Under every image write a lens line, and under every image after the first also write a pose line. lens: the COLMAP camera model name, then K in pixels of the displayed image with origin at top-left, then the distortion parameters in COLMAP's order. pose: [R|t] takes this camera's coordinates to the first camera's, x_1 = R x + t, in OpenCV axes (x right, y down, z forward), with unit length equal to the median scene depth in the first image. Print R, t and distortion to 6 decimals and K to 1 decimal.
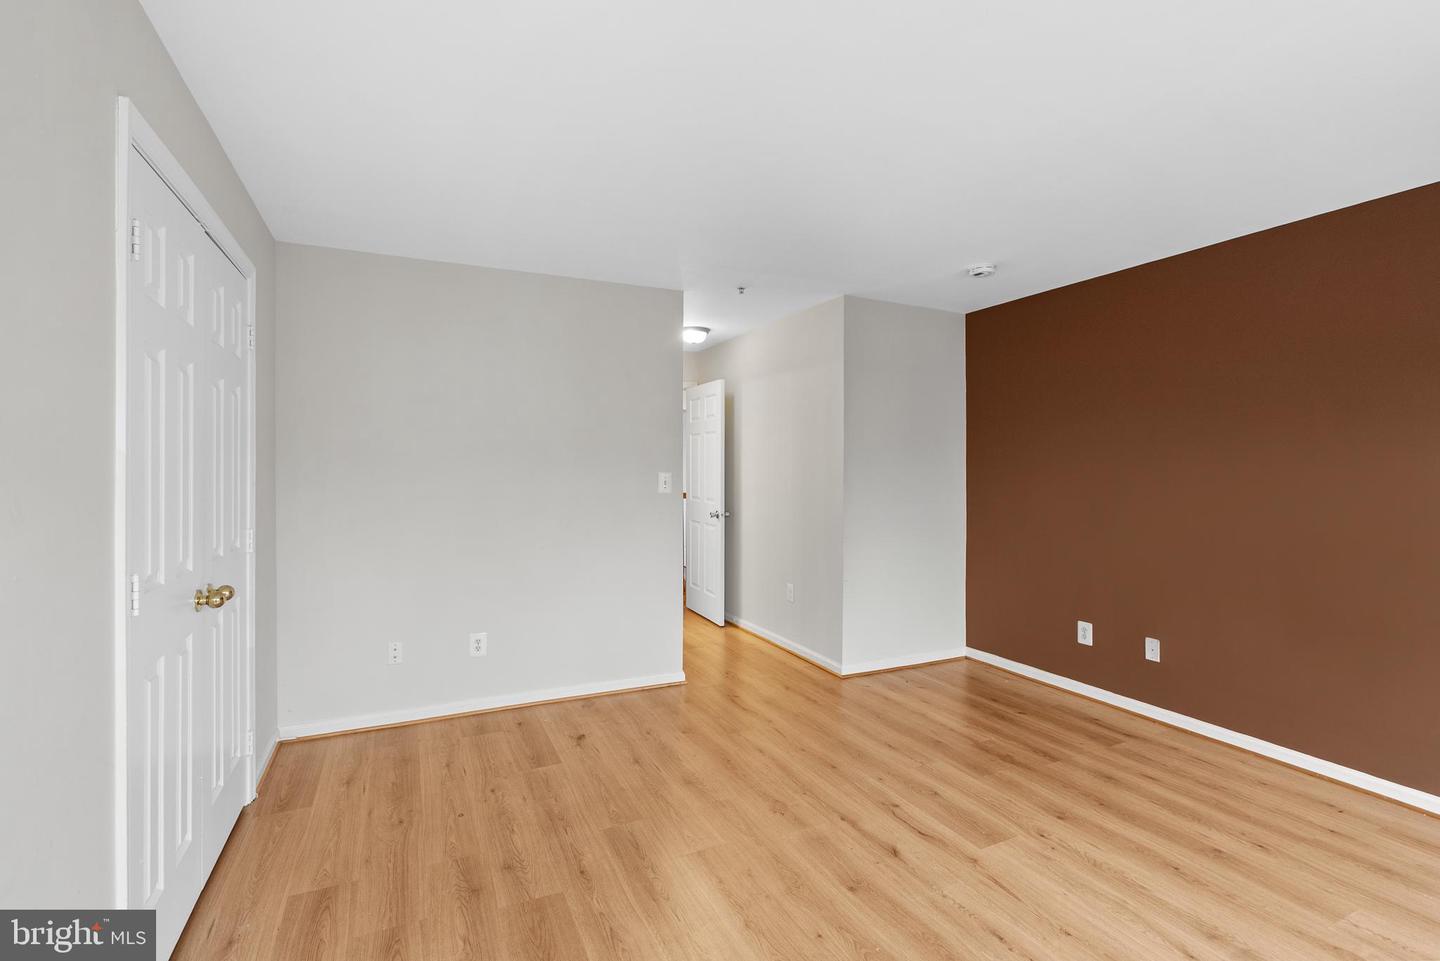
lens RADIAL K [[659.9, 0, 694.9], [0, 659.9, 472.4], [0, 0, 1]] dist [-0.000878, 0.000115]
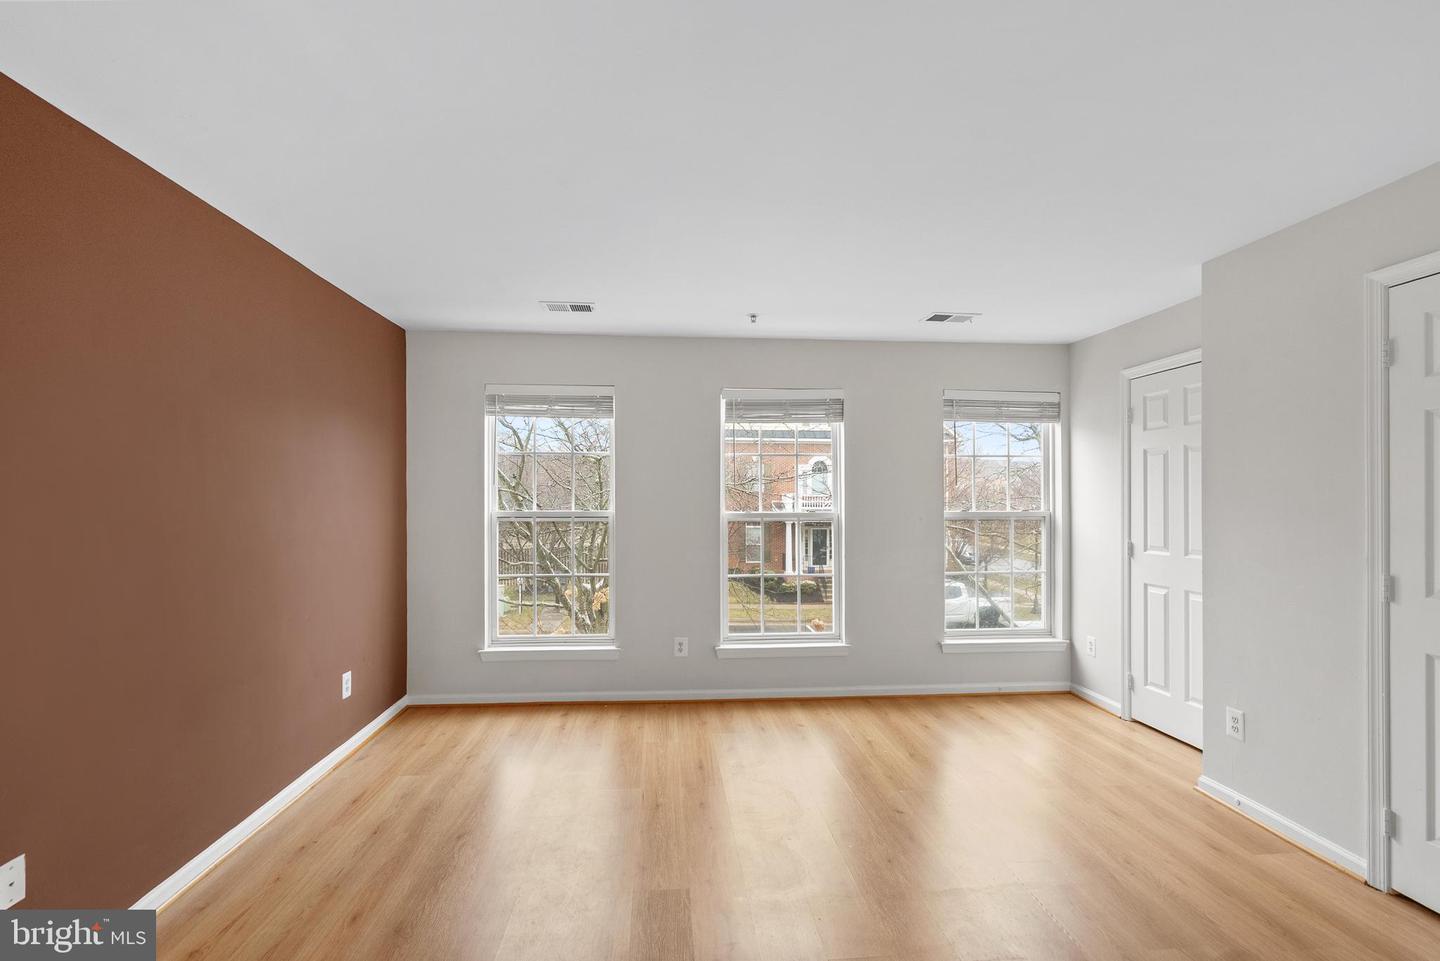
lens RADIAL K [[654.5, 0, 718.3], [0, 654.5, 481.2], [0, 0, 1]] dist [0.000063, 0.000427]
pose [[-0.941840, 0.002754, 0.336052, 0.045690], [-0.000159, 0.999963, -0.008640, -0.021727], [-0.336063, -0.008191, -0.941804, 1.307745]]
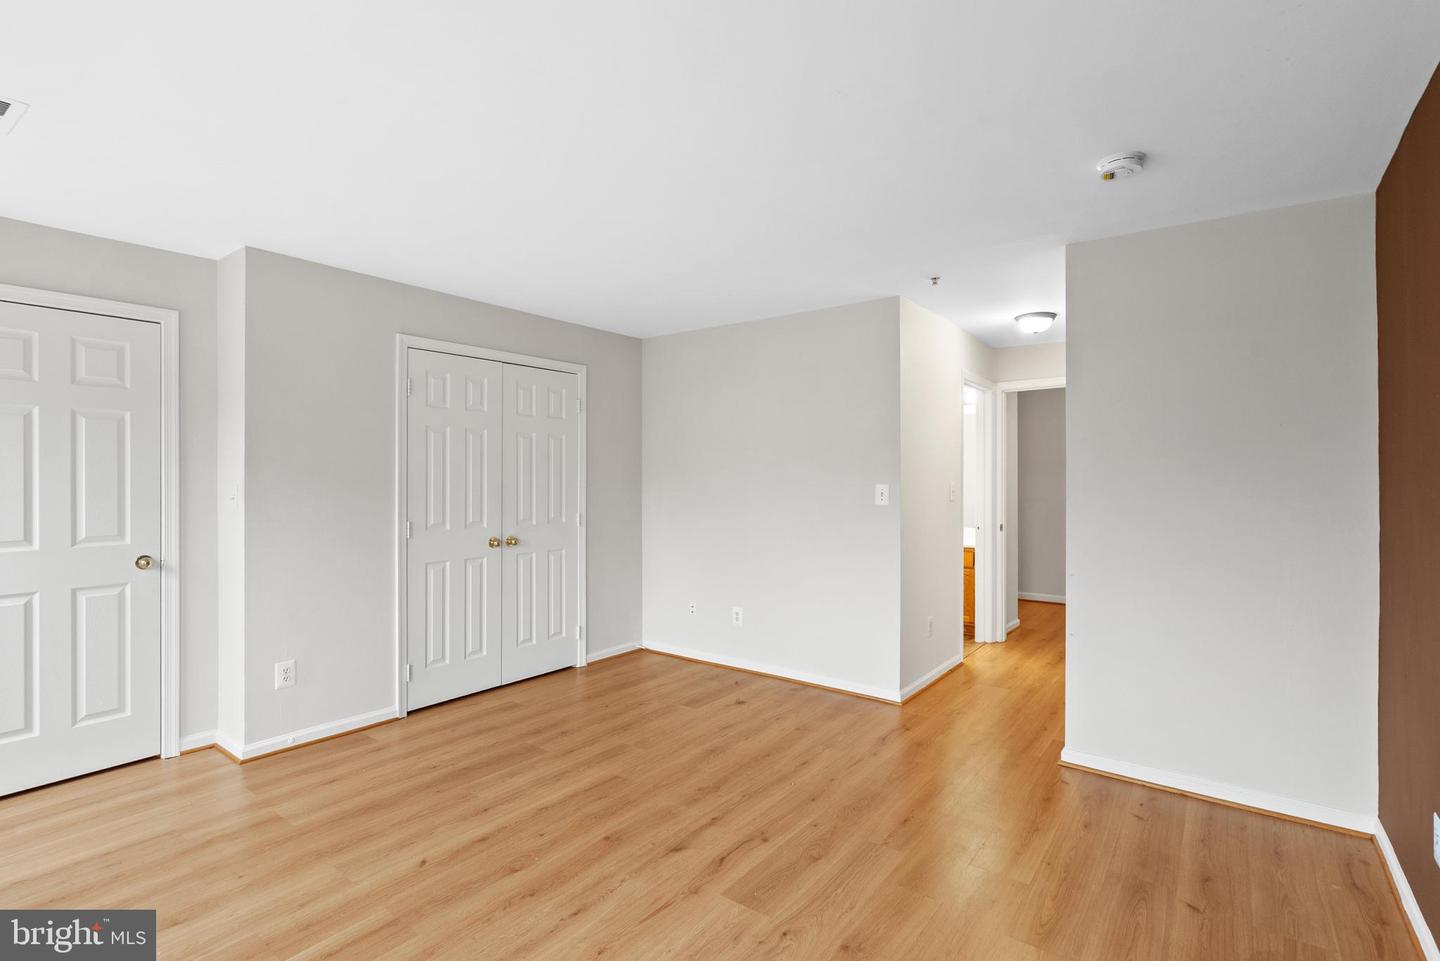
lens RADIAL K [[654.5, 0, 718.3], [0, 654.5, 481.2], [0, 0, 1]] dist [0.000063, 0.000427]
pose [[0.477227, 0.003328, -0.878774, 0.838315], [-0.008685, 0.999962, -0.000930, -0.001813], [0.878737, 0.008076, 0.477238, 0.381147]]
